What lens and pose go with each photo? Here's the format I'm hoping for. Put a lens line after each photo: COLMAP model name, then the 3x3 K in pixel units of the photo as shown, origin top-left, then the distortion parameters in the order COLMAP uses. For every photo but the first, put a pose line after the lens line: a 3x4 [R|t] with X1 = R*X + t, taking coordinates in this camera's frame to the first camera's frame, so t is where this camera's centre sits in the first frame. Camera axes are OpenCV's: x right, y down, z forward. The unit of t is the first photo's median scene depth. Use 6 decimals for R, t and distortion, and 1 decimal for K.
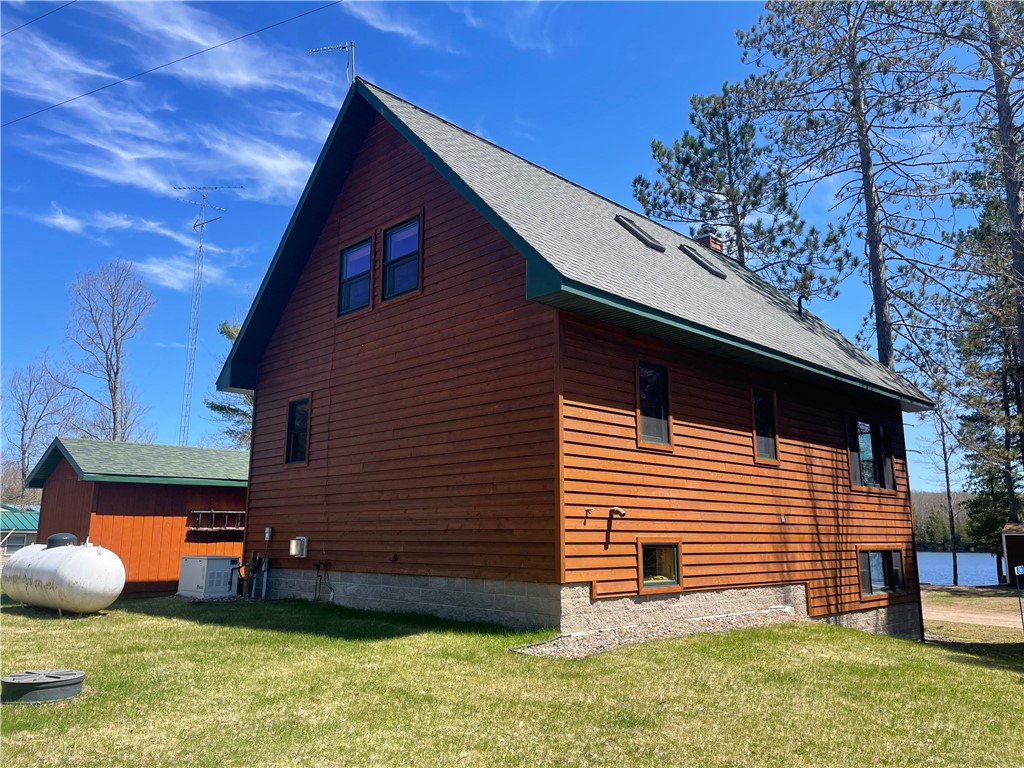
lens RADIAL K [[776.2, 0, 512.0], [0, 776.2, 384.0], [0, 0, 1]] dist [0.115369, -0.188813]
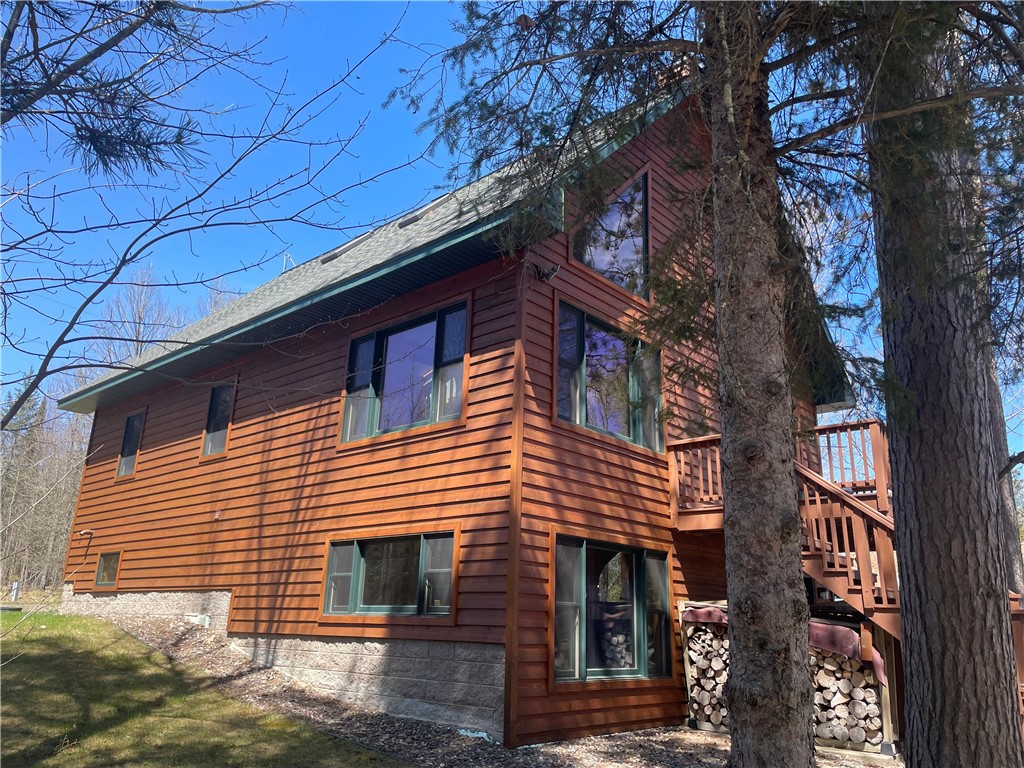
lens RADIAL K [[776.2, 0, 512.0], [0, 776.2, 384.0], [0, 0, 1]] dist [0.115369, -0.188813]
pose [[0.058540, -0.293730, -0.954094, 1.328806], [0.163854, 0.945599, -0.281061, 0.355525], [0.984746, -0.139879, 0.103484, 1.334206]]
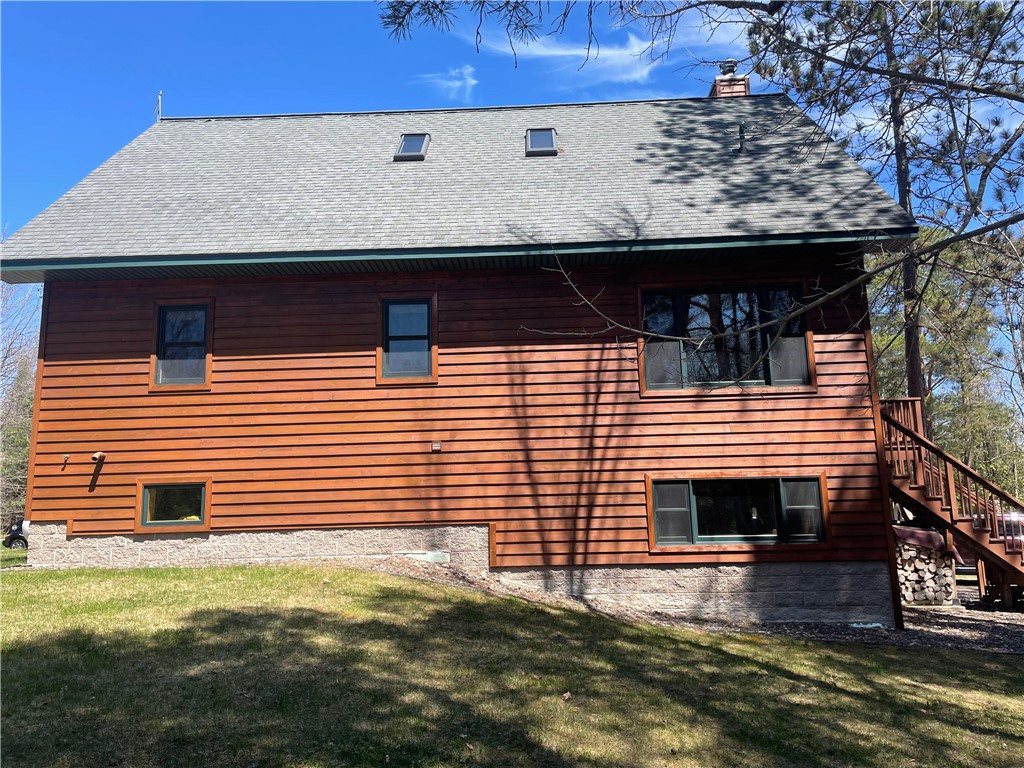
lens RADIAL K [[776.2, 0, 512.0], [0, 776.2, 384.0], [0, 0, 1]] dist [0.115369, -0.188813]
pose [[0.684990, -0.140905, -0.714797, 1.046626], [0.163821, 0.985783, -0.037334, 0.160001], [0.709896, -0.091525, 0.698335, 0.528567]]
